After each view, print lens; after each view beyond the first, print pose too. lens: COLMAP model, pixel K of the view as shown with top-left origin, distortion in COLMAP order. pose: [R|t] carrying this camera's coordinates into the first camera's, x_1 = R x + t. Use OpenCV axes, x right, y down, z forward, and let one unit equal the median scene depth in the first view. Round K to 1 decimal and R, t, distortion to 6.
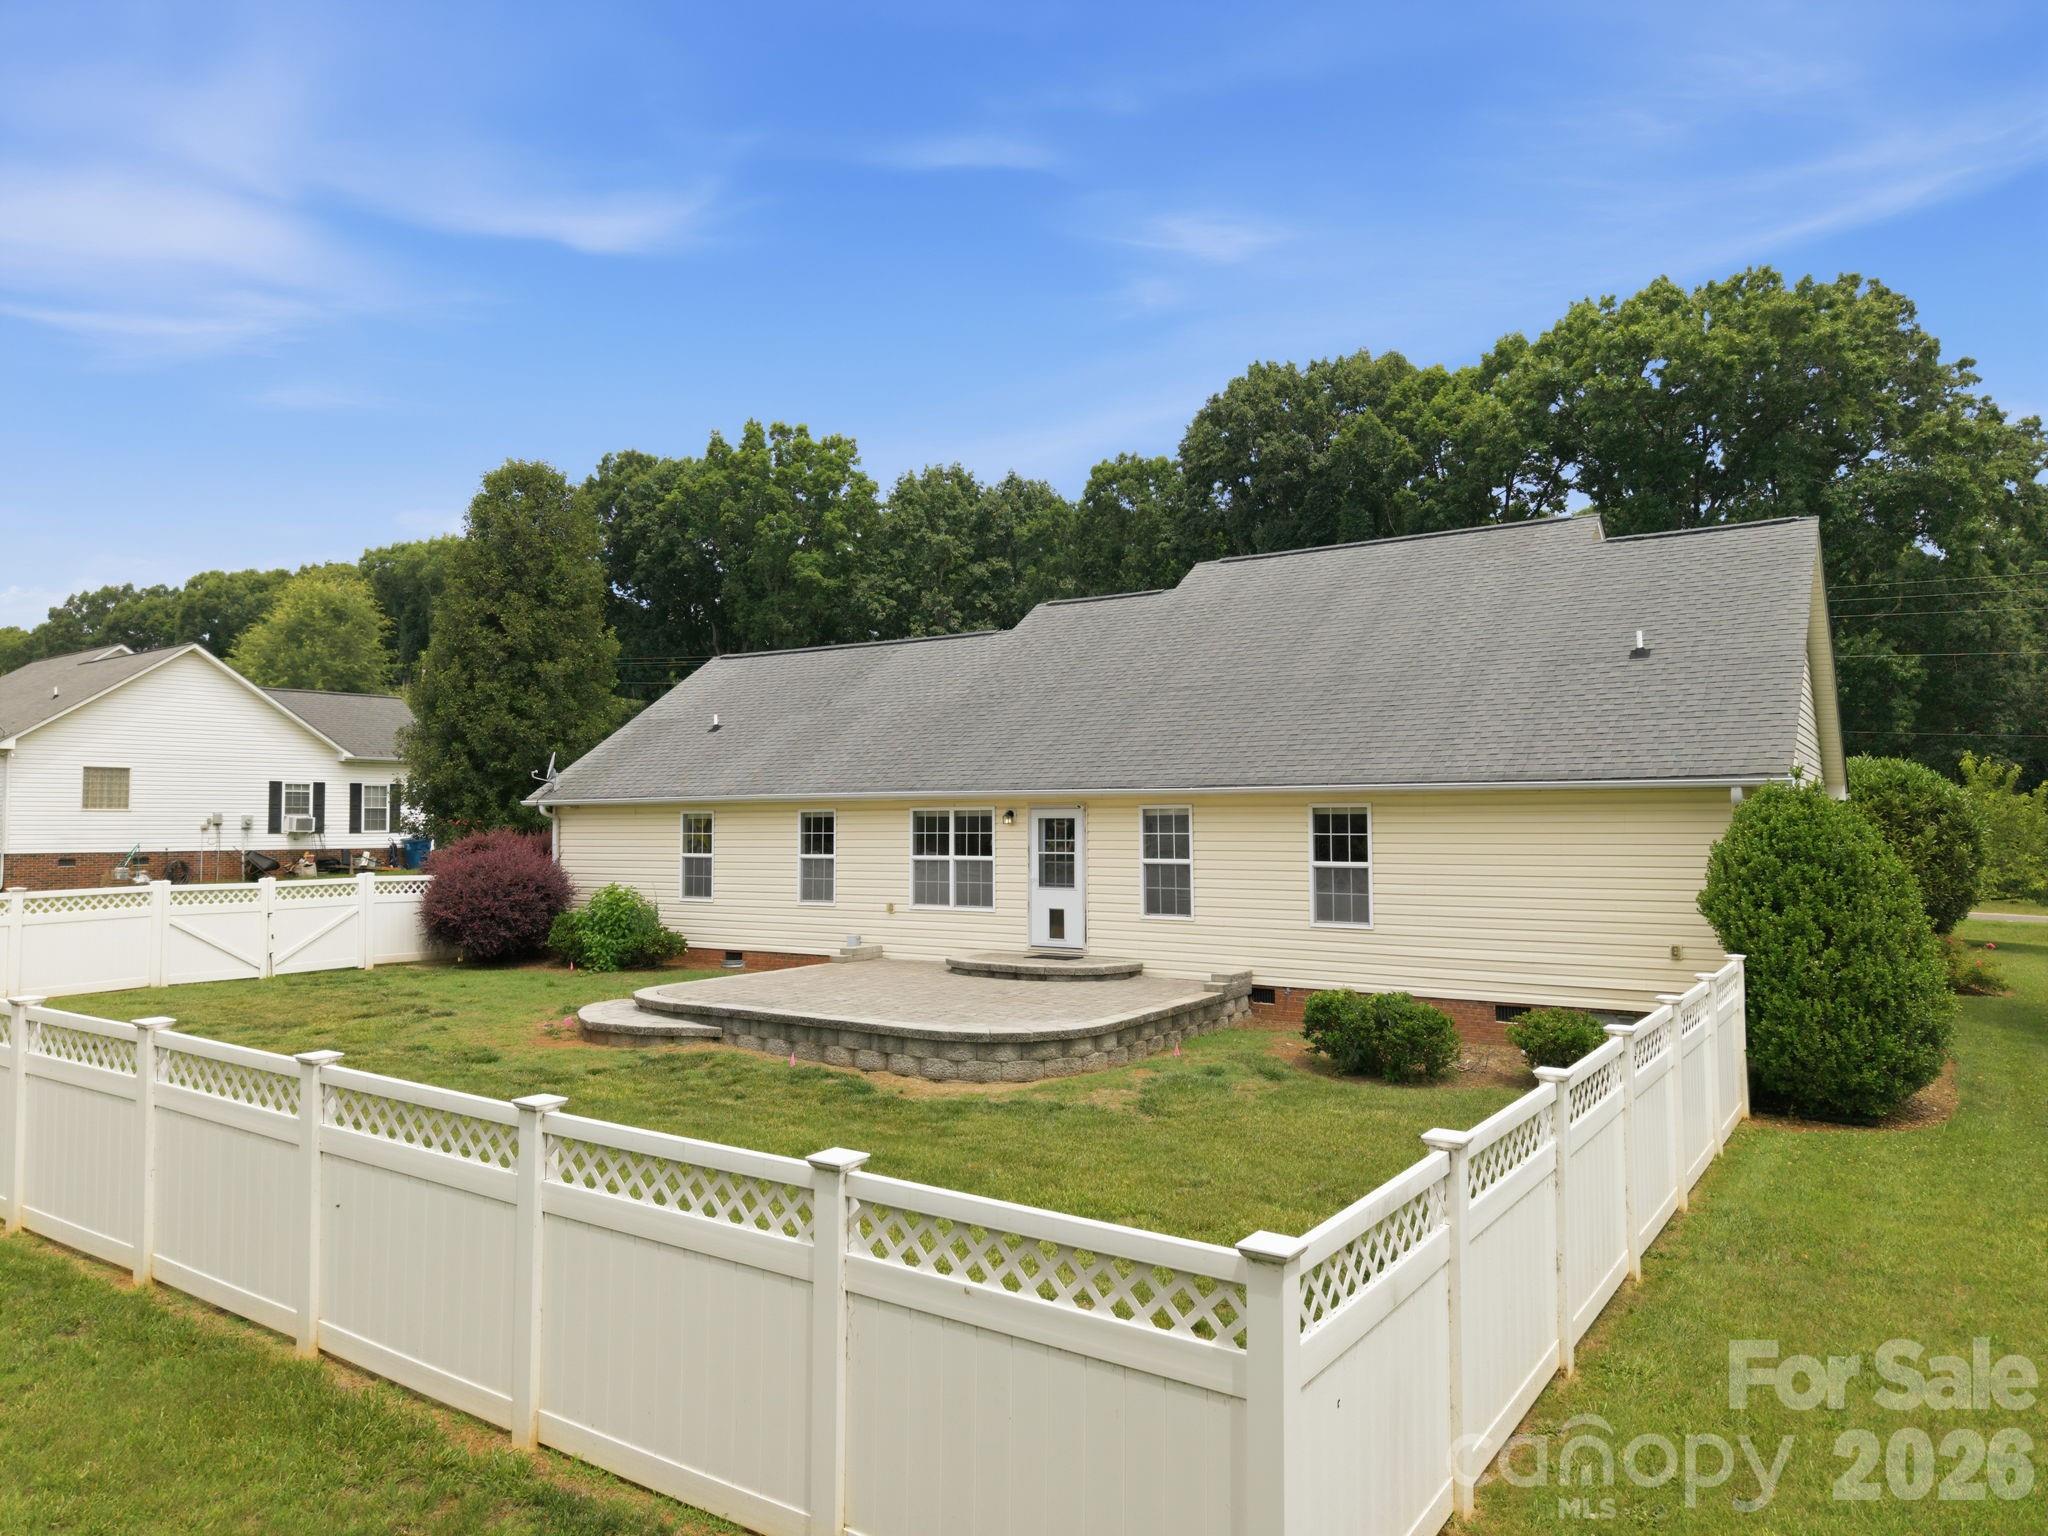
lens RADIAL K [[1366.2, 0, 1024.0], [0, 1366.2, 768.0], [0, 0, 1]] dist [0.028996, -0.026037]
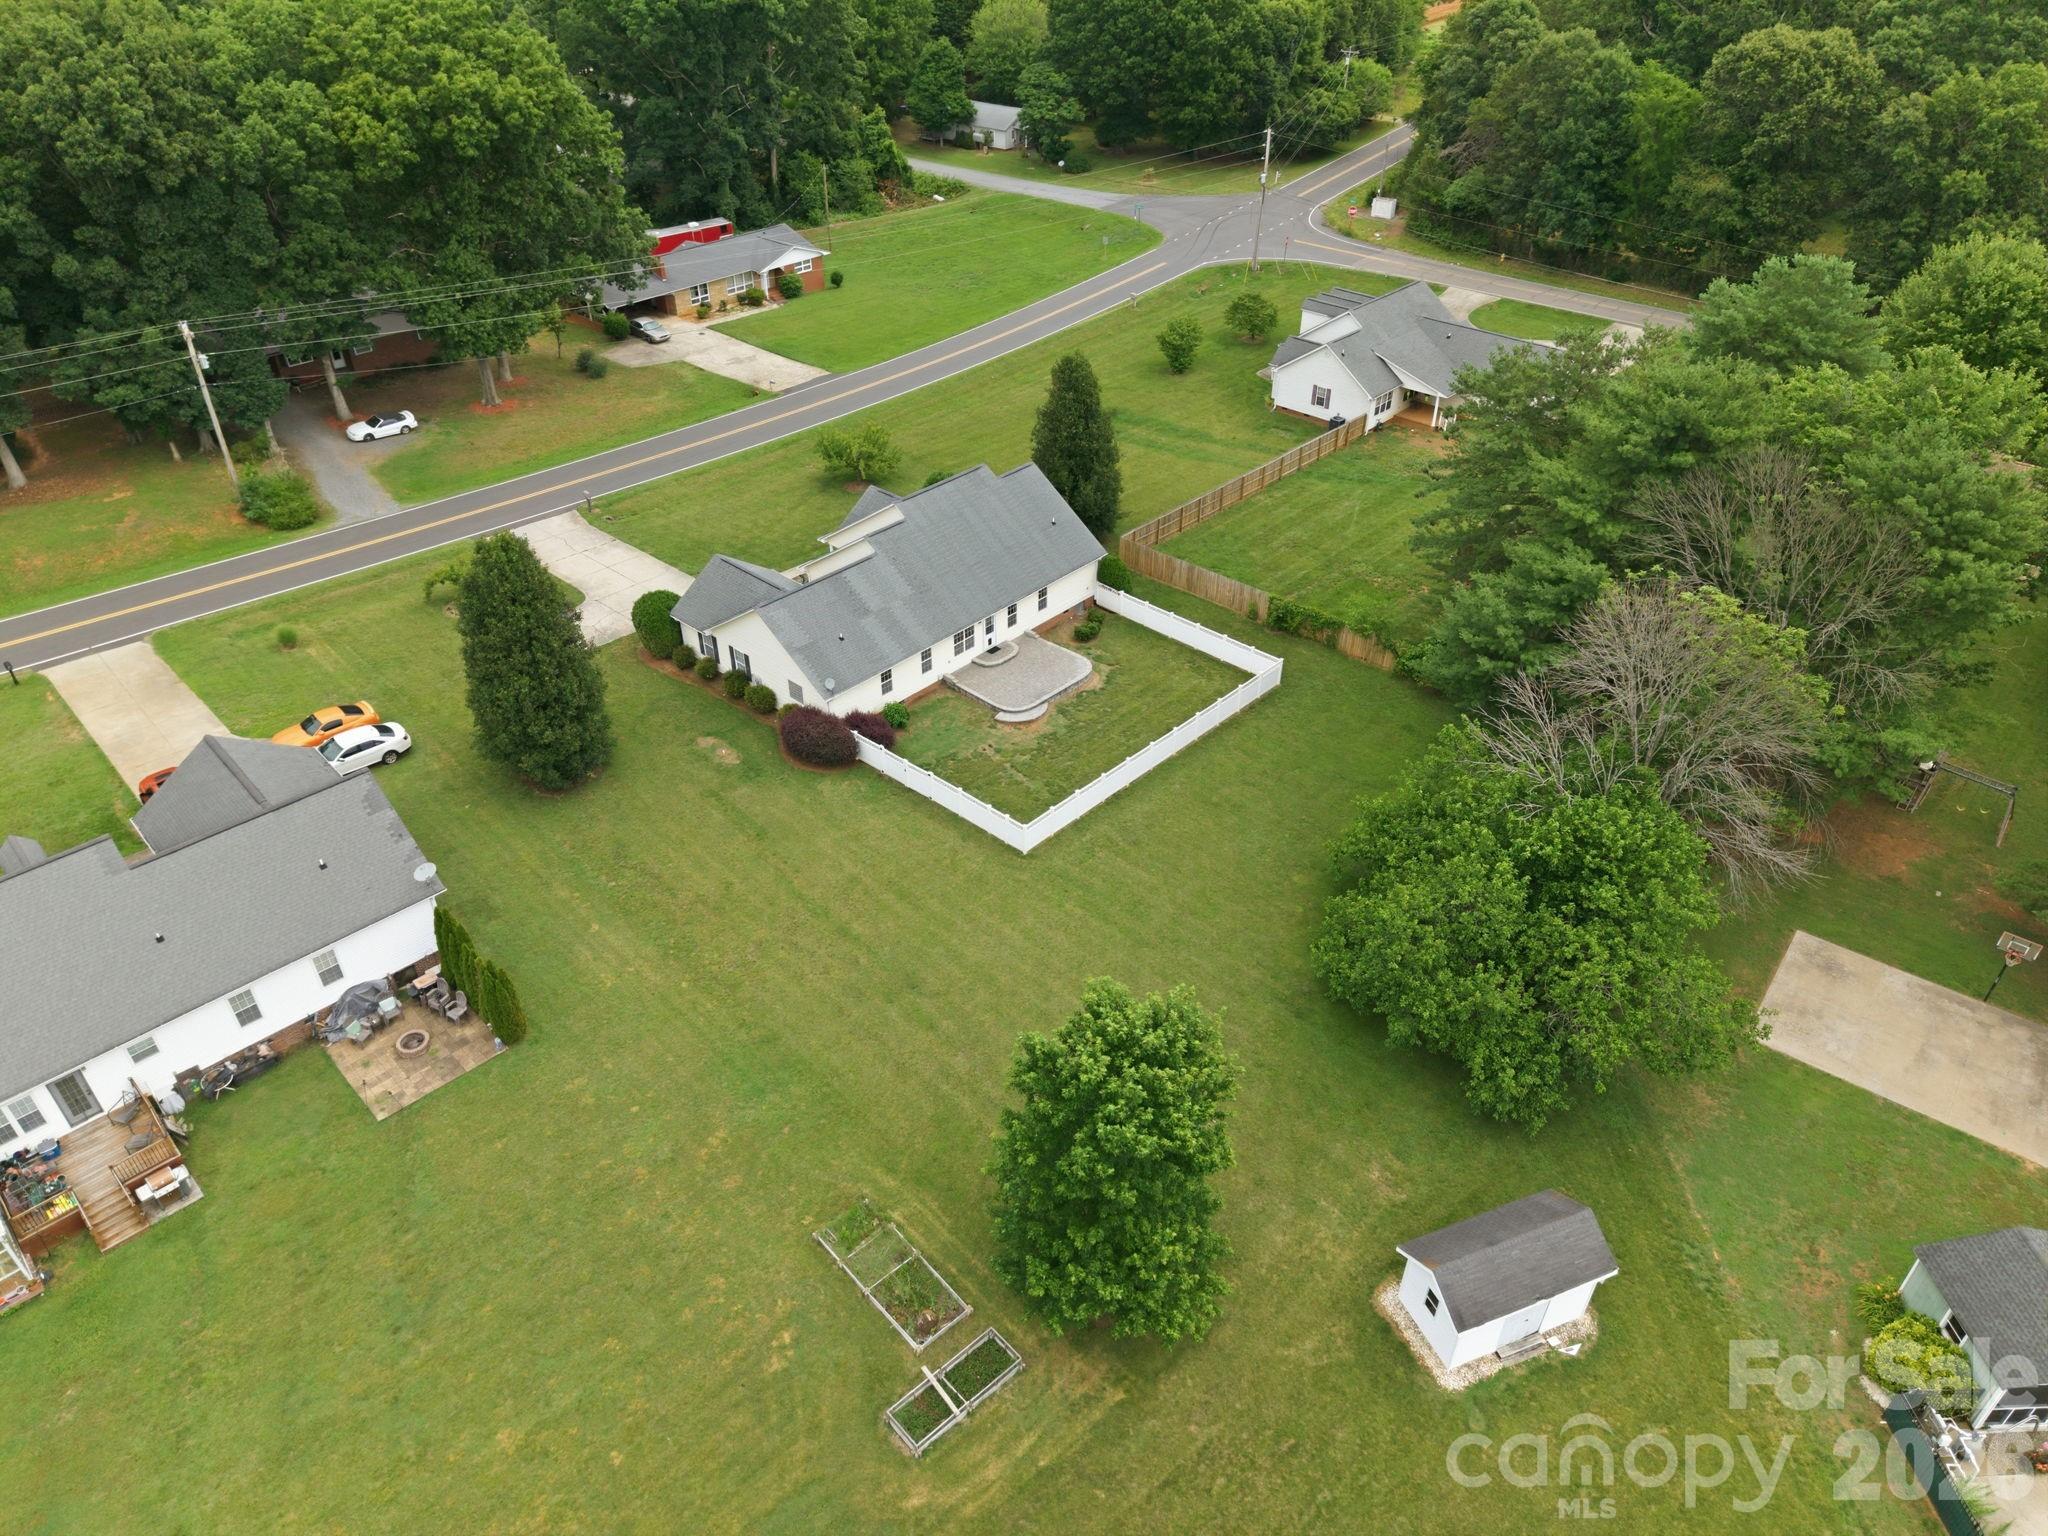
lens RADIAL K [[1366.2, 0, 1024.0], [0, 1366.2, 768.0], [0, 0, 1]] dist [0.028996, -0.026037]
pose [[0.161792, -0.573272, 0.803233, -3.049822], [-0.041488, 0.809285, 0.585949, -1.735426], [-0.985952, -0.128127, 0.107152, 0.458644]]
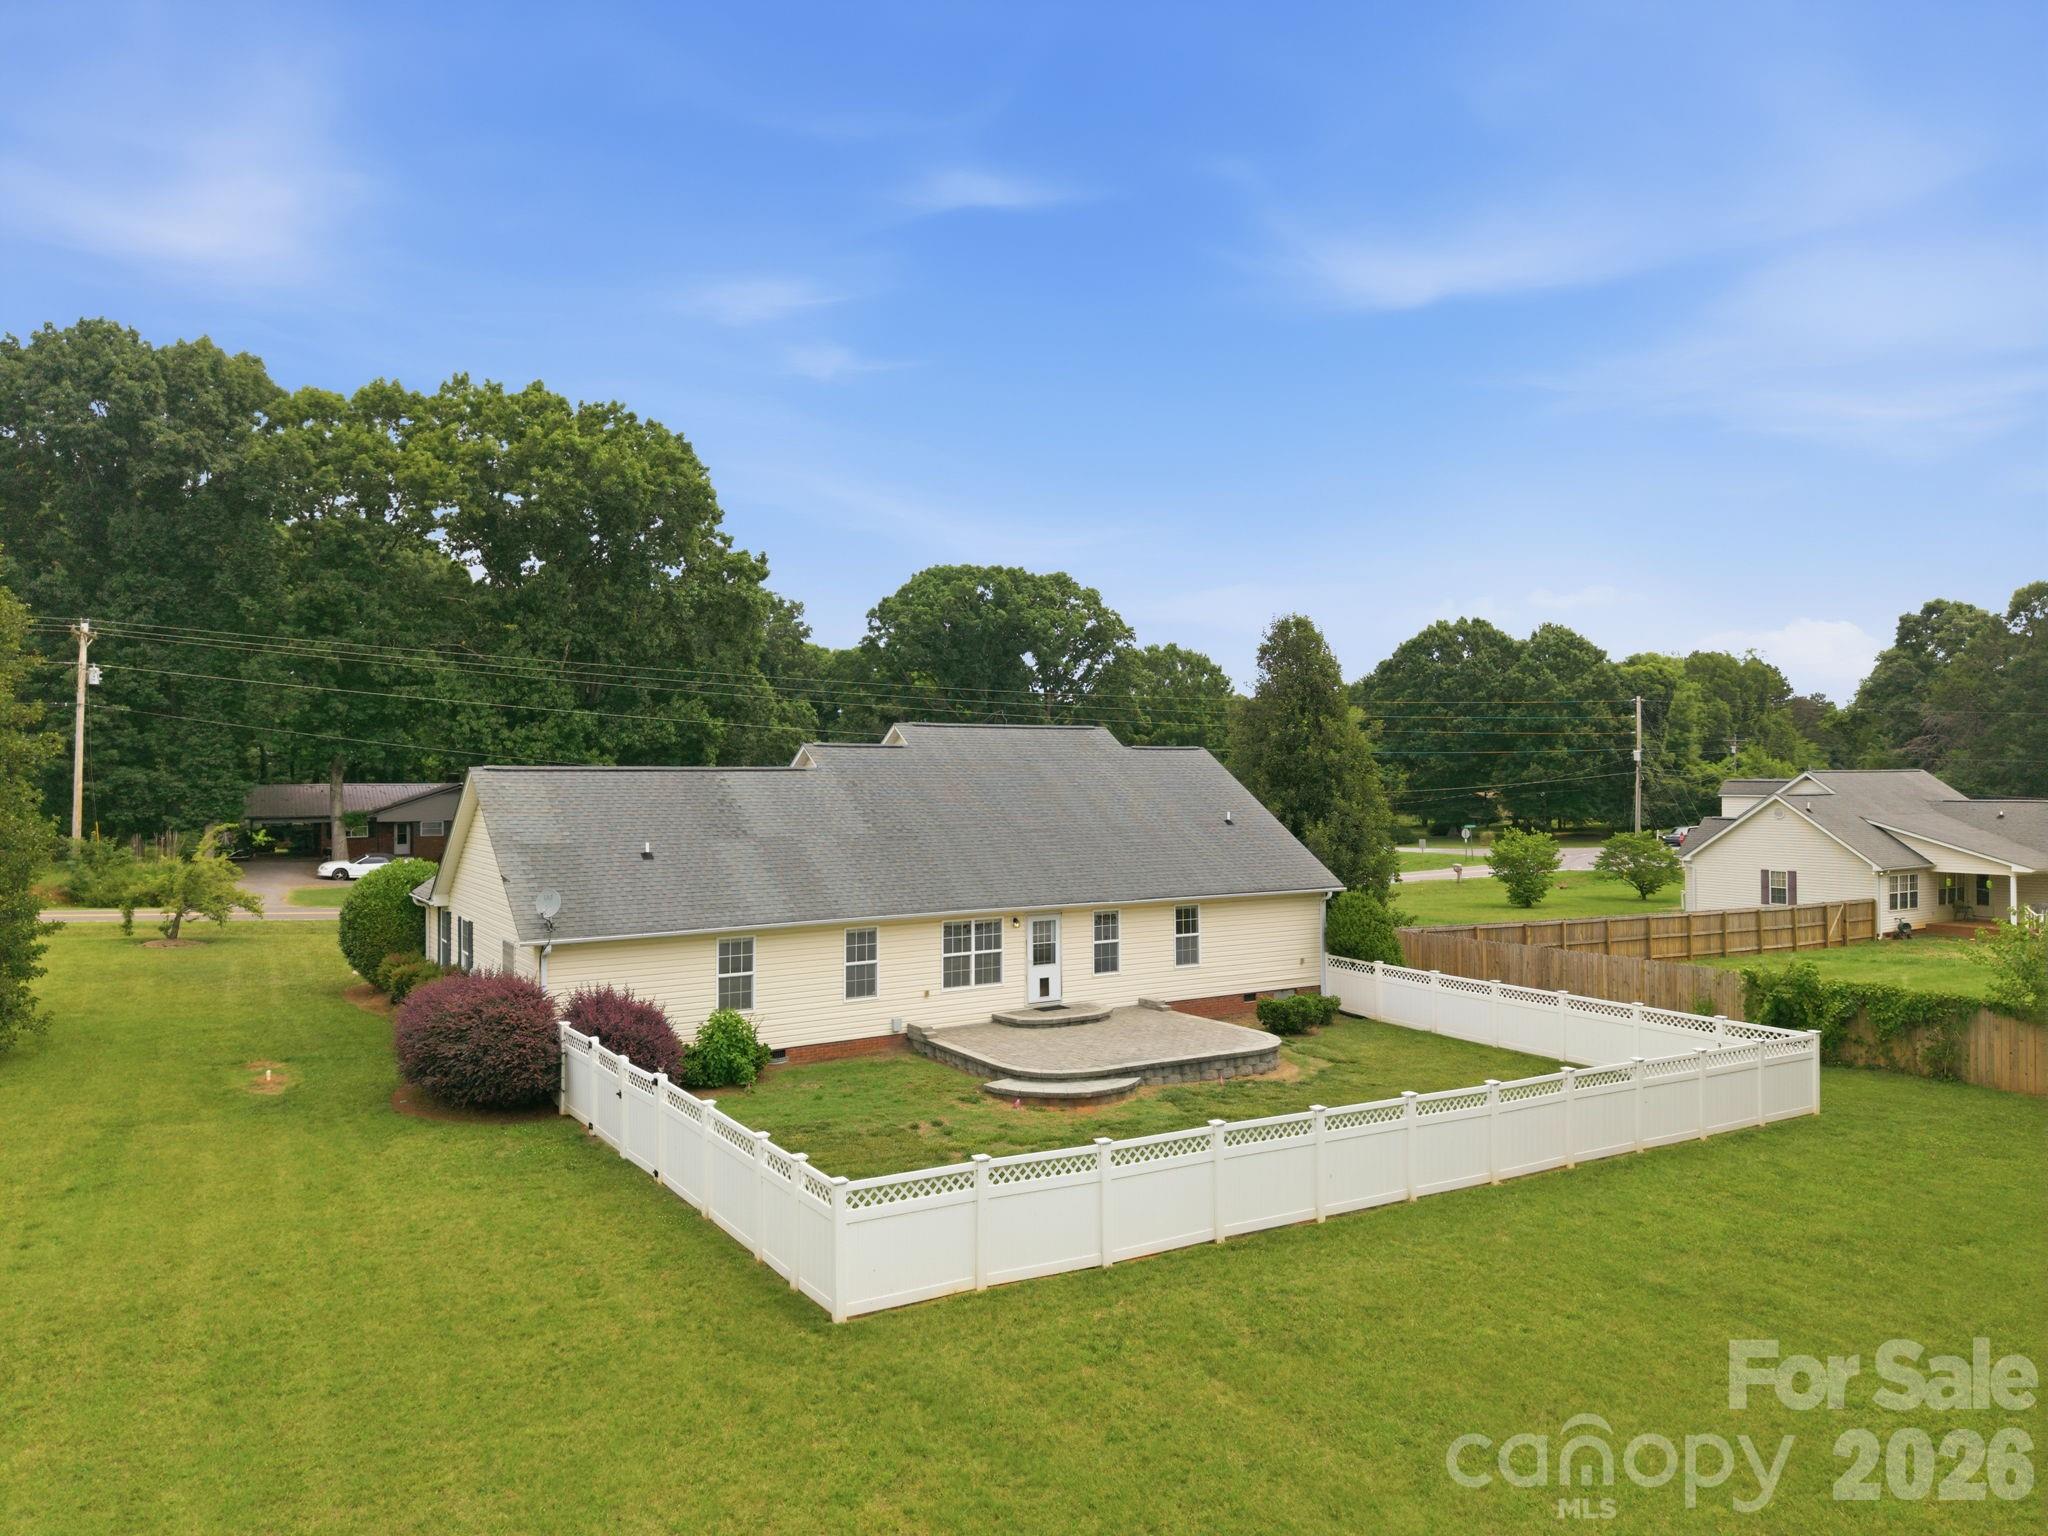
lens RADIAL K [[1366.2, 0, 1024.0], [0, 1366.2, 768.0], [0, 0, 1]] dist [0.028996, -0.026037]
pose [[0.412674, 0.005574, 0.910862, -1.406240], [-0.034516, 0.999359, 0.009523, -0.152300], [-0.910225, -0.035369, 0.412602, 0.363405]]
